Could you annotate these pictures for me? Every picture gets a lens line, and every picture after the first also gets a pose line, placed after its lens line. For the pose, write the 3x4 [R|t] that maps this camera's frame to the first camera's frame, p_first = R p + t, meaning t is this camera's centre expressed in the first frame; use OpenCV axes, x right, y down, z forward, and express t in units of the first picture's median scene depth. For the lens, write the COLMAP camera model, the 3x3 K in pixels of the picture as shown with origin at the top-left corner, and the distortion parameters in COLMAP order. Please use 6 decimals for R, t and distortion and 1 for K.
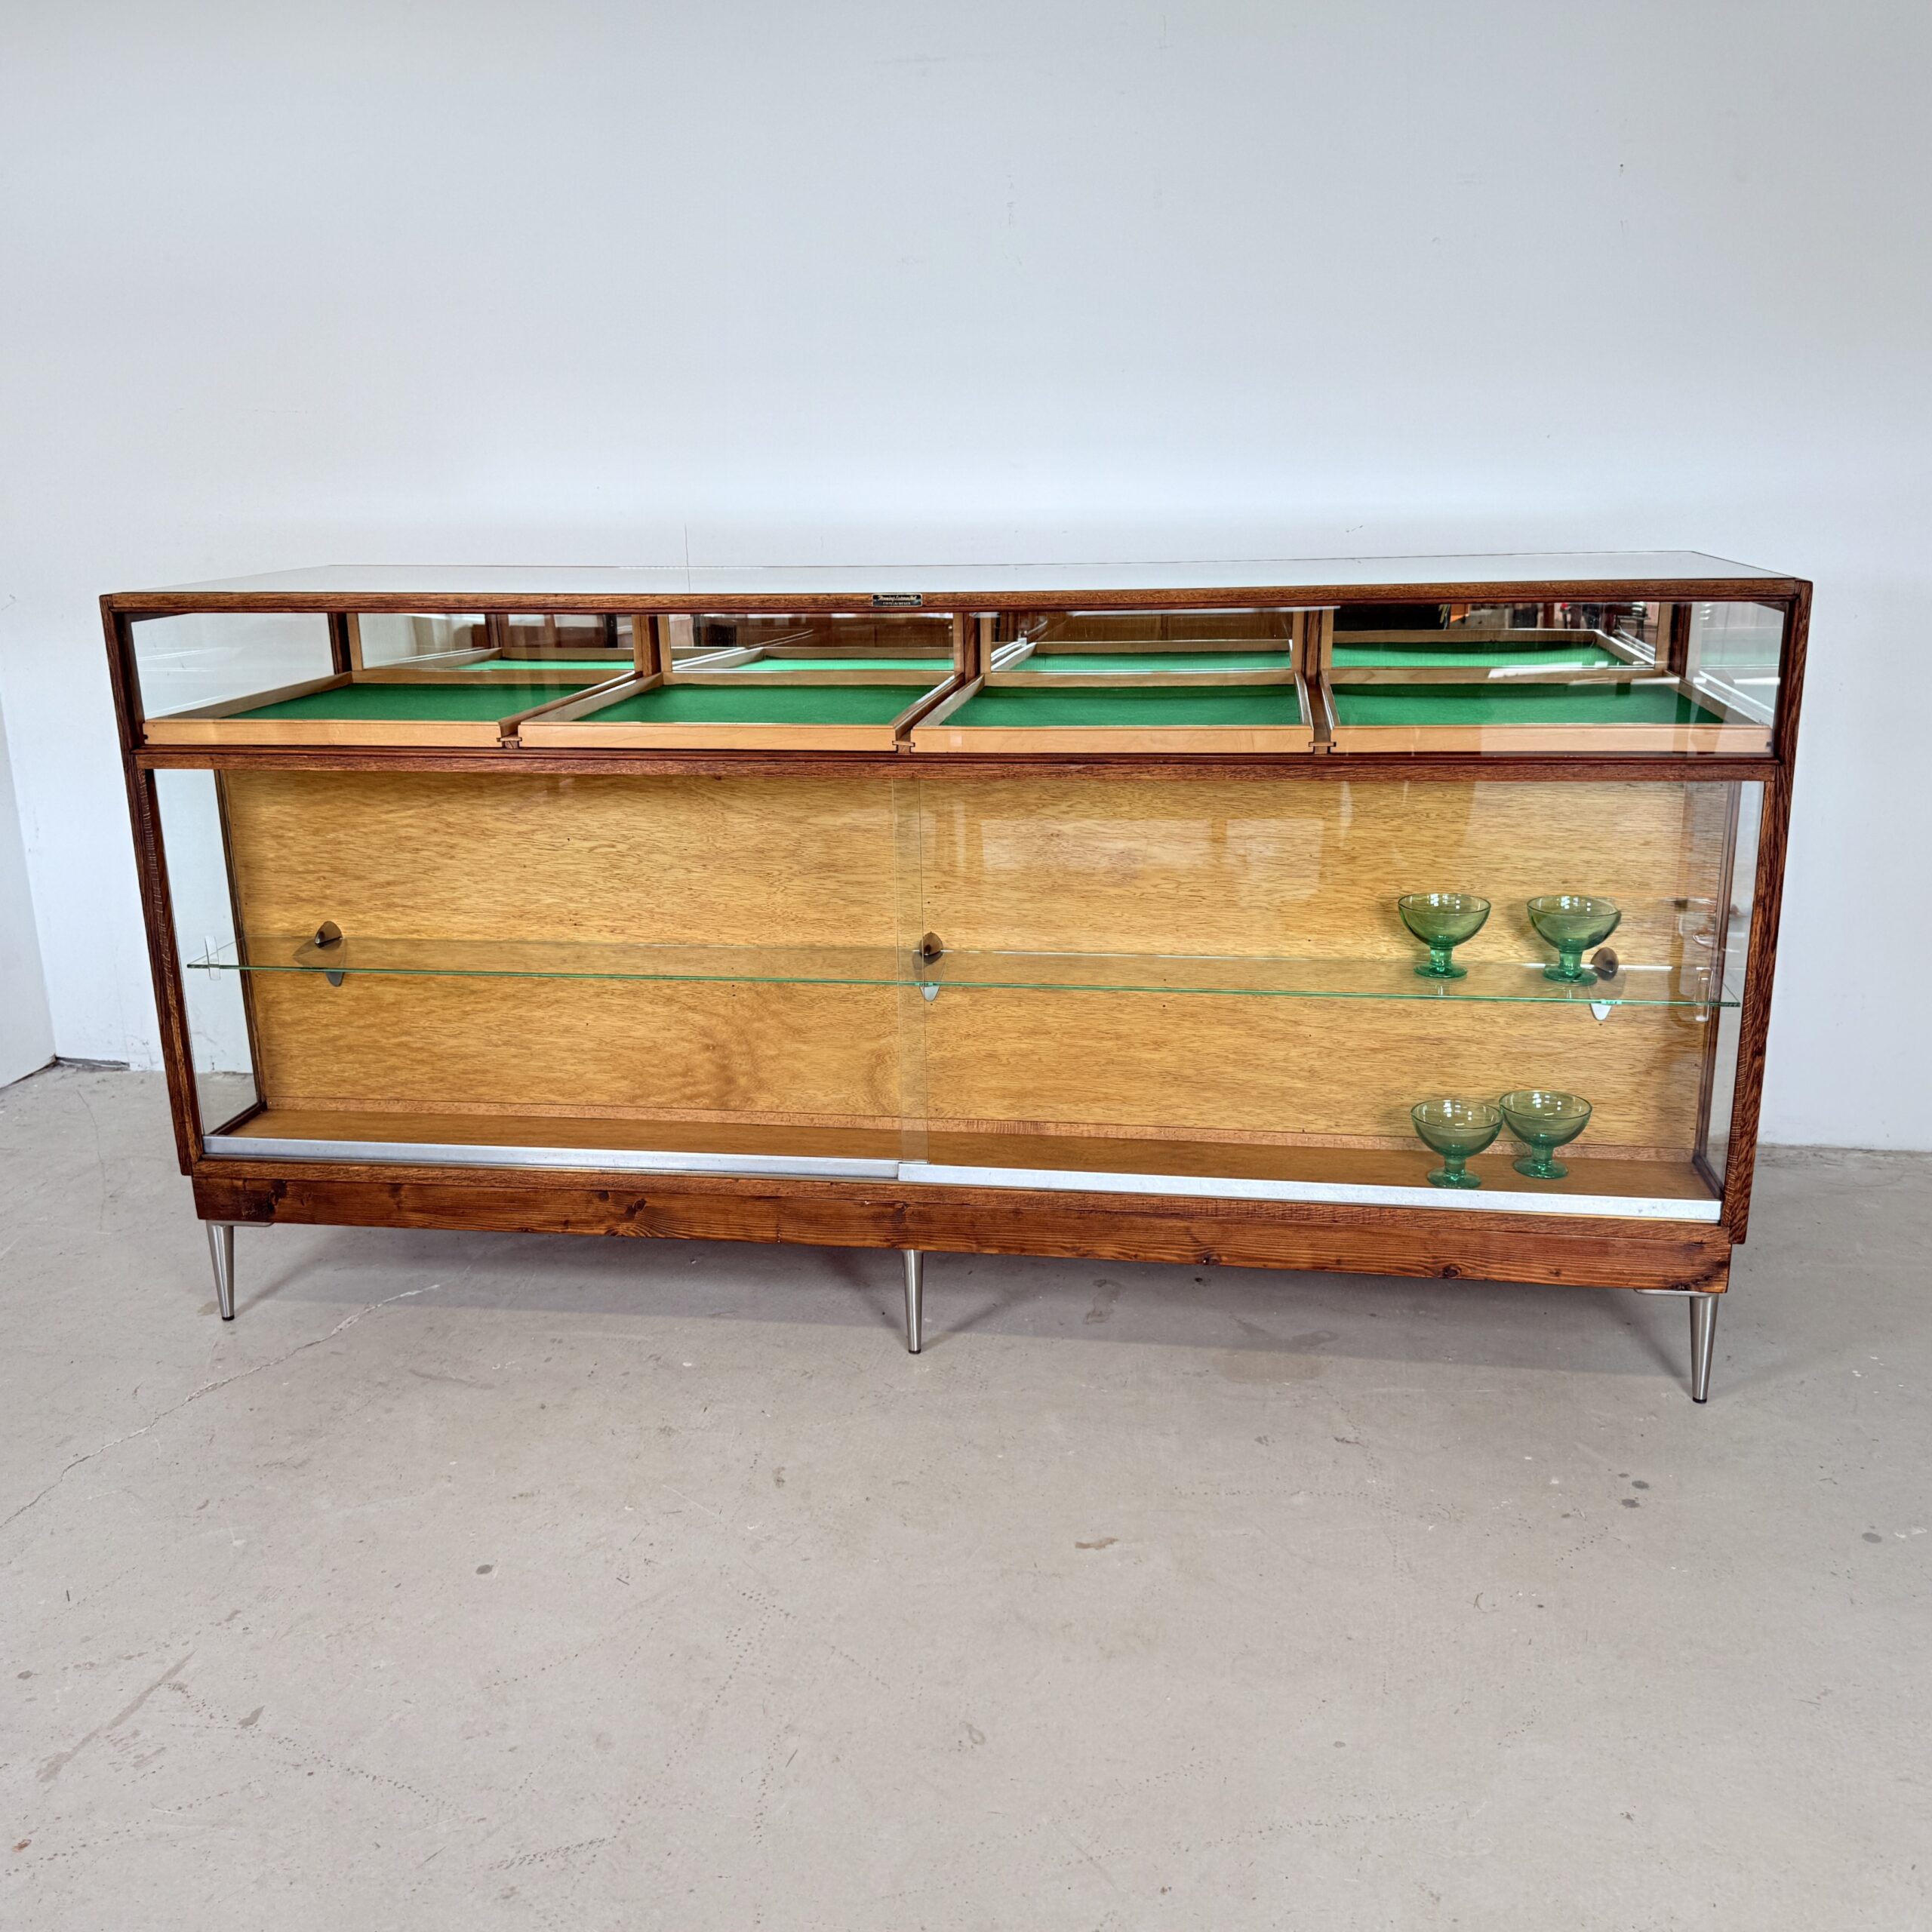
lens RADIAL K [[1851.1, 0, 964.1], [0, 1851.1, 976.5], [0, 0, 1]] dist [0.154359, -0.285448]
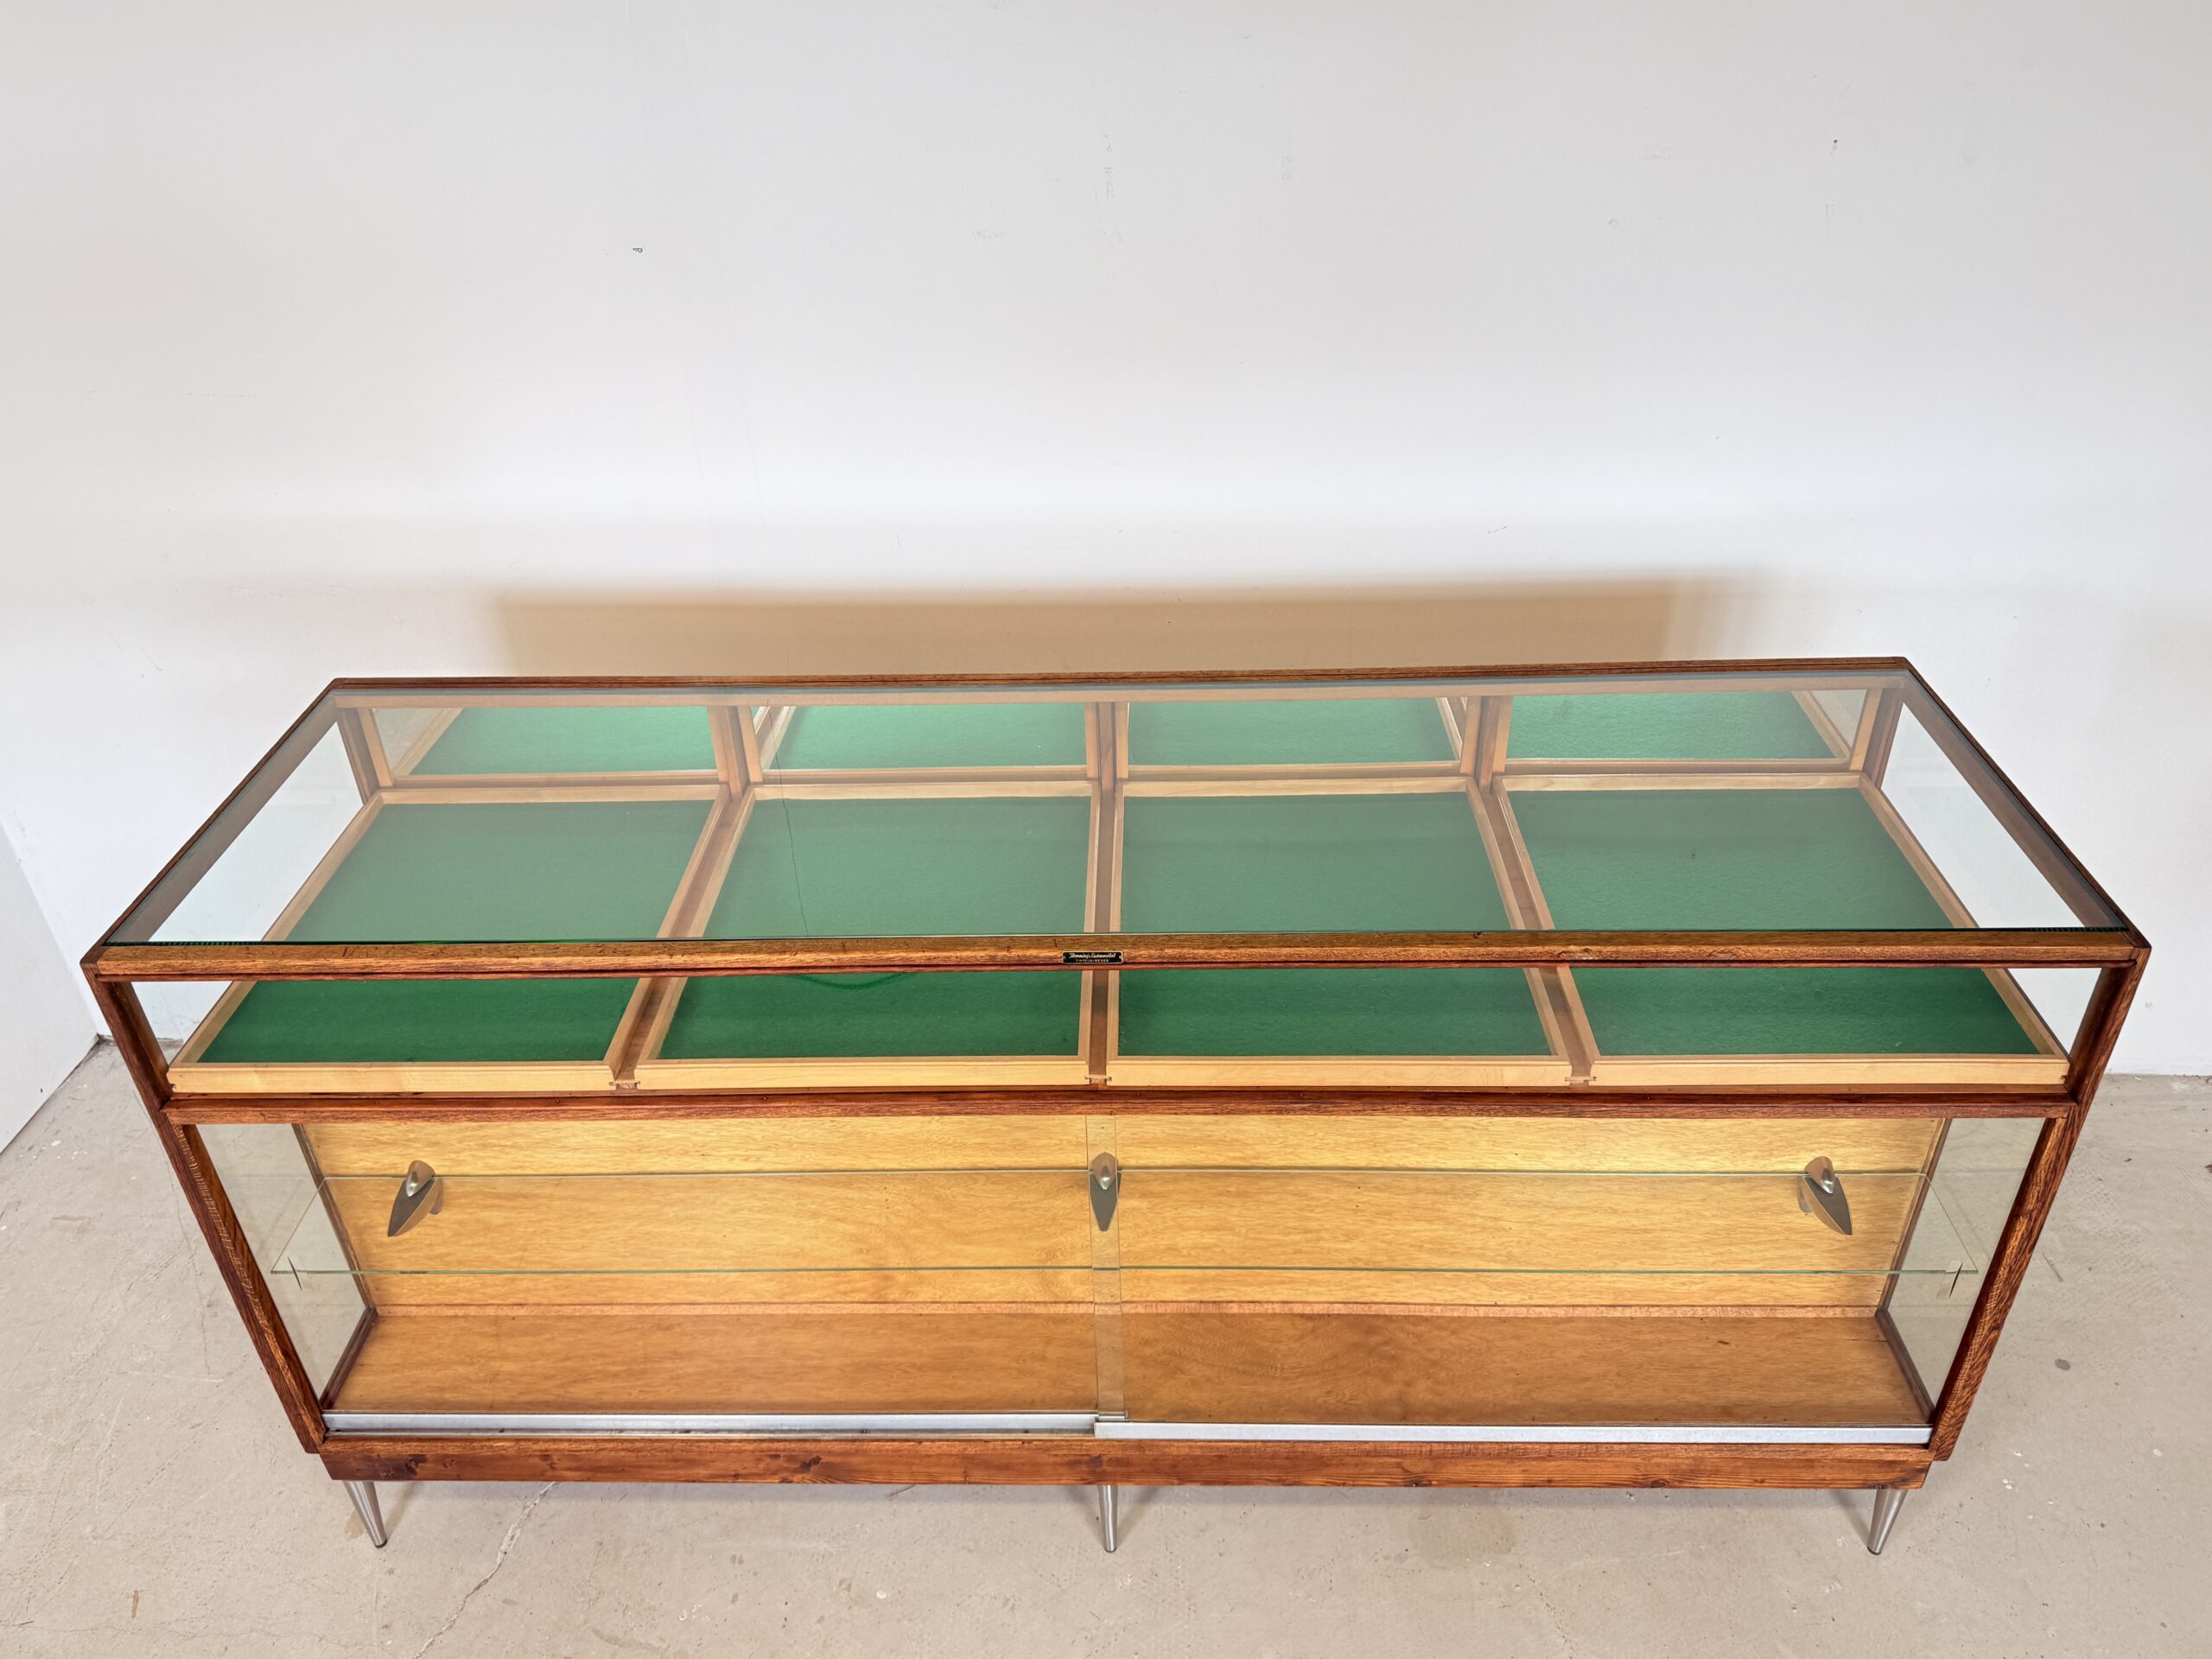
lens RADIAL K [[1629.3, 0, 1106.0], [0, 1629.3, 829.5], [0, 0, 1]] dist [0.061759, -0.113100]
pose [[0.991673, -0.076850, 0.103342, -0.088507], [0.043071, 0.954141, 0.296242, -0.413559], [-0.121369, -0.289325, 0.949506, 0.284094]]
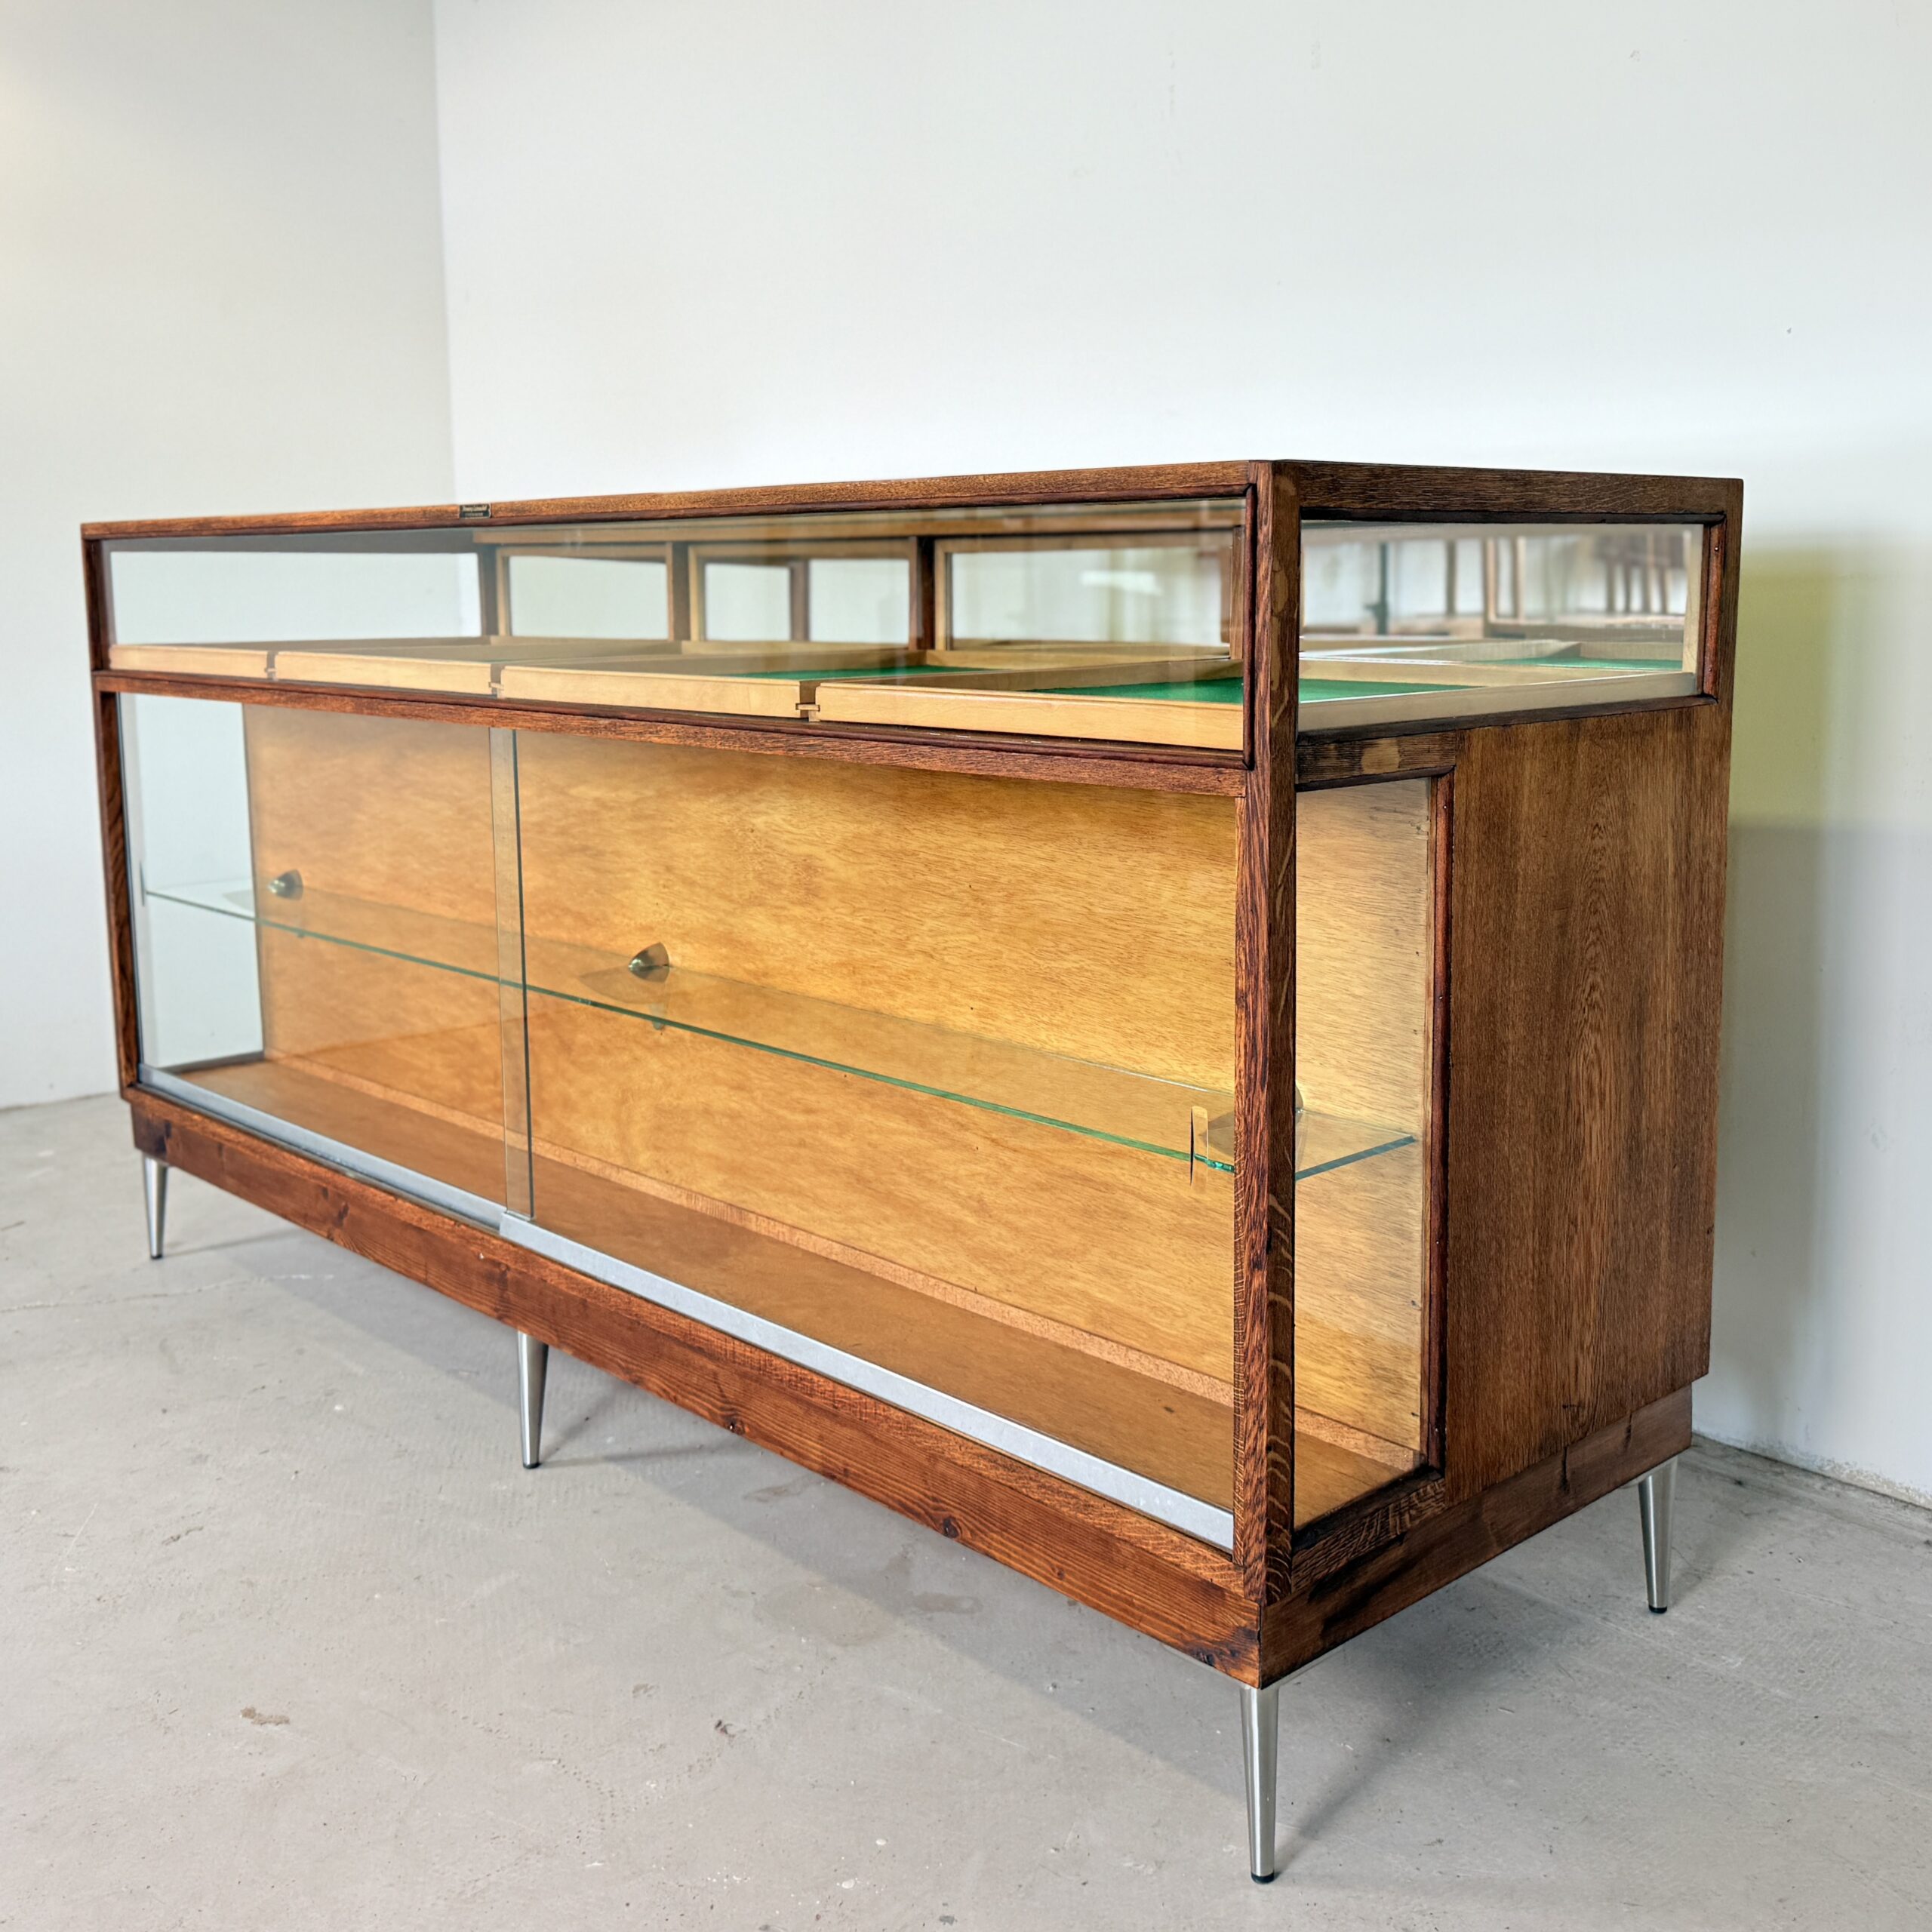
lens RADIAL K [[2109.8, 0, 1011.4], [0, 2109.8, 850.7], [0, 0, 1]] dist [0.151623, -0.294201]
pose [[0.792379, 0.091345, -0.603151, 0.650399], [-0.169627, 0.982725, -0.074014, -0.020758], [0.585971, 0.160958, 0.794186, 0.356867]]
